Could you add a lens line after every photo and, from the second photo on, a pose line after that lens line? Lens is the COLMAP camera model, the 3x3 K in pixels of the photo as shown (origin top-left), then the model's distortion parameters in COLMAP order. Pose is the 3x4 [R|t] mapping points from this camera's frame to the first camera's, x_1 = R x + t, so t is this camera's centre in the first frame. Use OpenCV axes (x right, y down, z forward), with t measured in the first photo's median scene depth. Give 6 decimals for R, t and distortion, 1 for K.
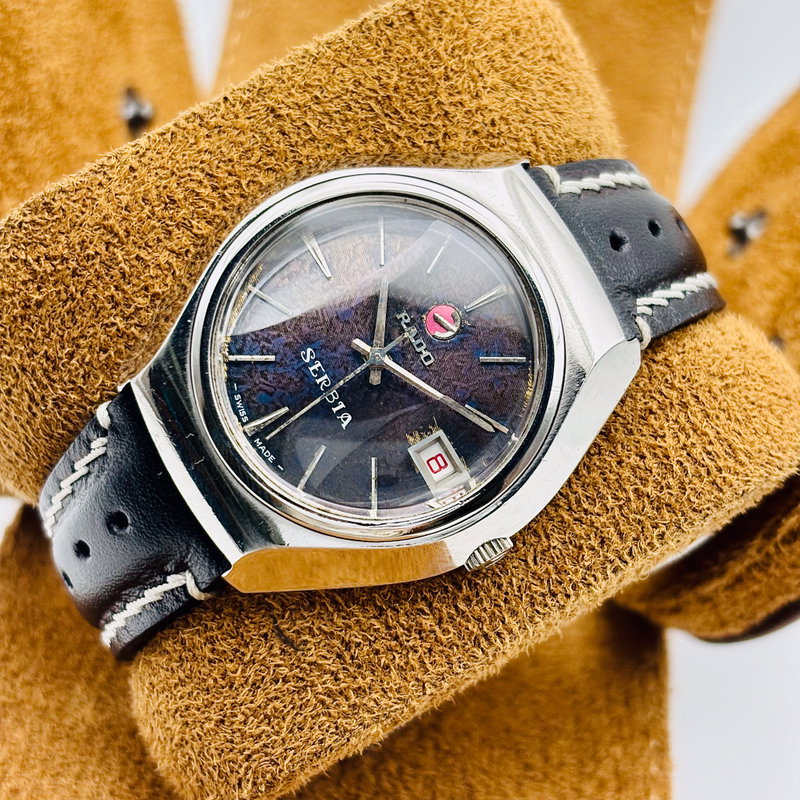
lens RADIAL K [[1698.4, 0, 400.0], [0, 1698.4, 400.0], [0, 0, 1]] dist [0.090966, -0.001663]
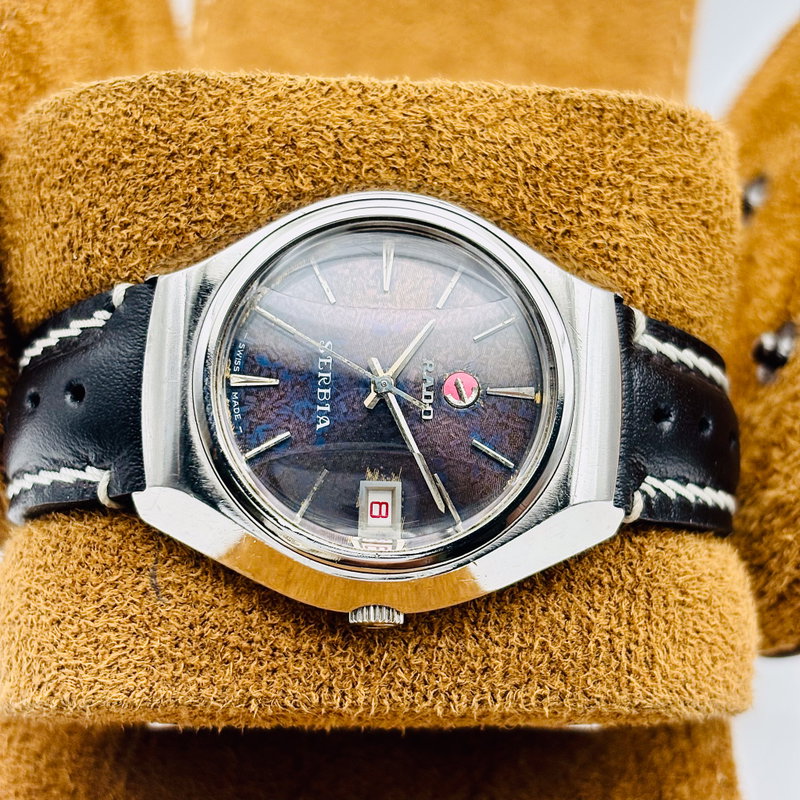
lens RADIAL K [[1698.4, 0, 400.0], [0, 1698.4, 400.0], [0, 0, 1]] dist [0.090966, -0.001663]
pose [[0.852623, 0.519152, -0.059297, 0.054739], [-0.521155, 0.853109, -0.024544, 0.001392], [0.037845, 0.051830, 0.997939, 0.023110]]
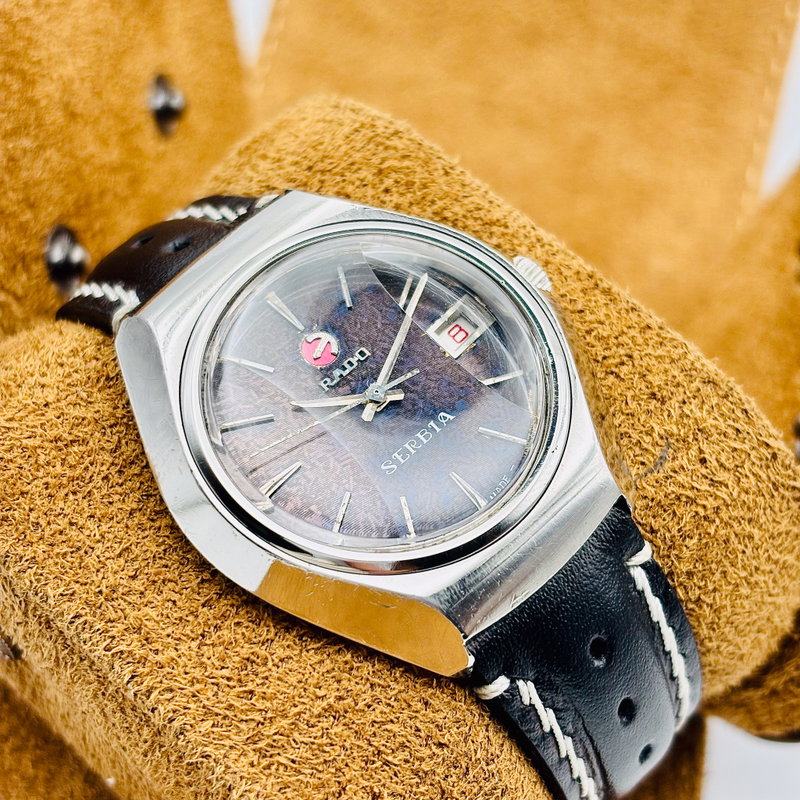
lens RADIAL K [[1698.4, 0, 400.0], [0, 1698.4, 400.0], [0, 0, 1]] dist [0.090966, -0.001663]
pose [[-0.249592, -0.886152, 0.390434, -0.373123], [0.936074, -0.117561, 0.331579, -0.316300], [-0.247929, 0.448235, 0.858846, 0.168395]]
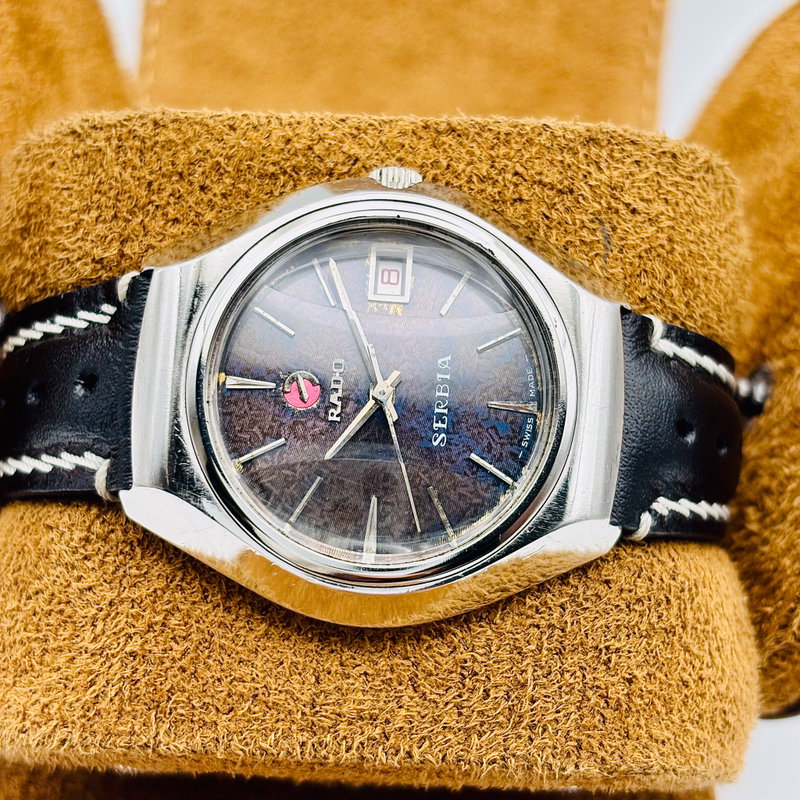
lens RADIAL K [[1698.4, 0, 400.0], [0, 1698.4, 400.0], [0, 0, 1]] dist [0.090966, -0.001663]
pose [[-0.826862, -0.560336, 0.048203, -0.066900], [0.539819, -0.766689, 0.347538, -0.339692], [-0.157781, 0.313387, 0.936426, 0.101736]]
